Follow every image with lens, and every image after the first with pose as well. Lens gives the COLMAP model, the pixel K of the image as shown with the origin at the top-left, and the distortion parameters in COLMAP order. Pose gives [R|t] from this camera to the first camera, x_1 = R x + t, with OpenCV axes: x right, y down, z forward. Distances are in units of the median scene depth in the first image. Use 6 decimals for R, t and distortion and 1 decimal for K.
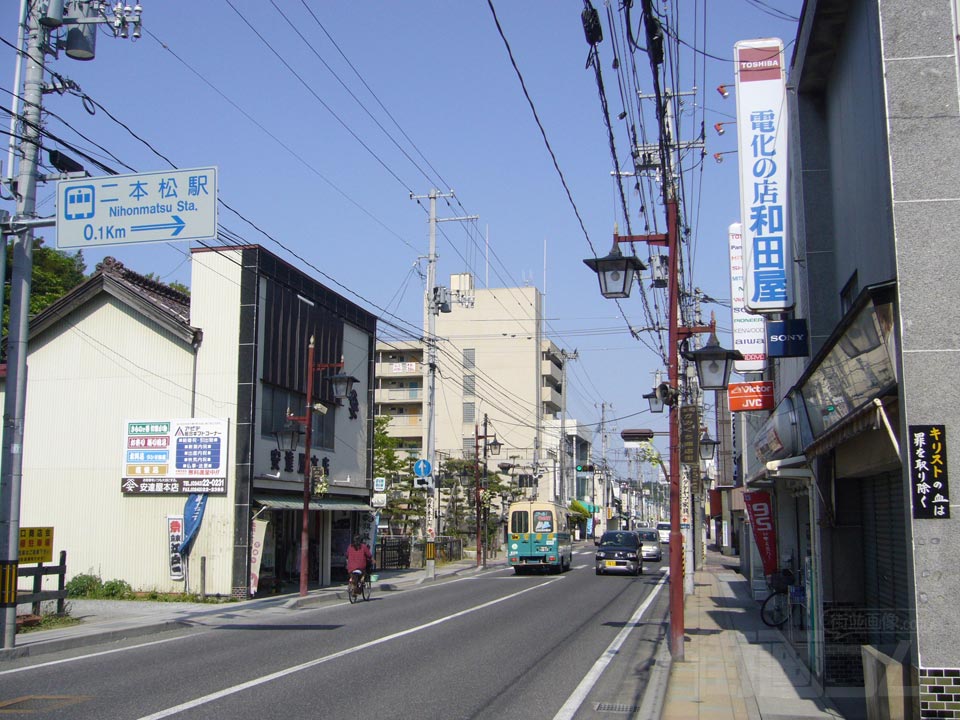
lens RADIAL K [[1012.3, 0, 480.0], [0, 1012.3, 360.0], [0, 0, 1]] dist [-0.084869, 0.011854]
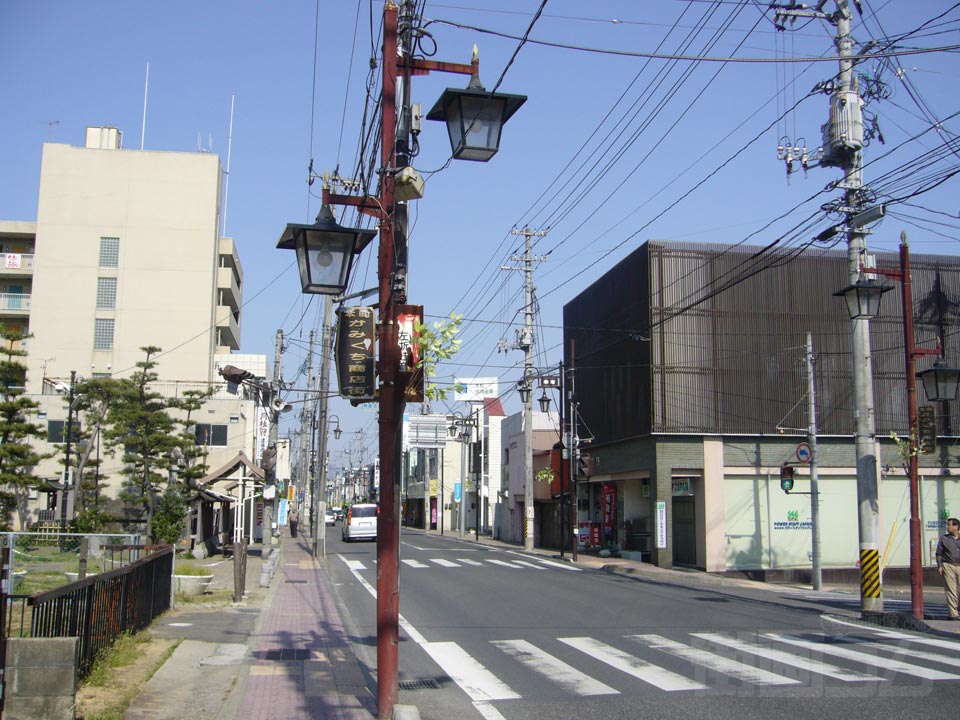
lens RADIAL K [[1012.3, 0, 480.0], [0, 1012.3, 360.0], [0, 0, 1]] dist [-0.084869, 0.011854]
pose [[0.928706, 0.054673, 0.366763, -0.038575], [-0.059898, 0.998200, 0.002873, 0.094522], [-0.365946, -0.024636, 0.930310, 0.564808]]
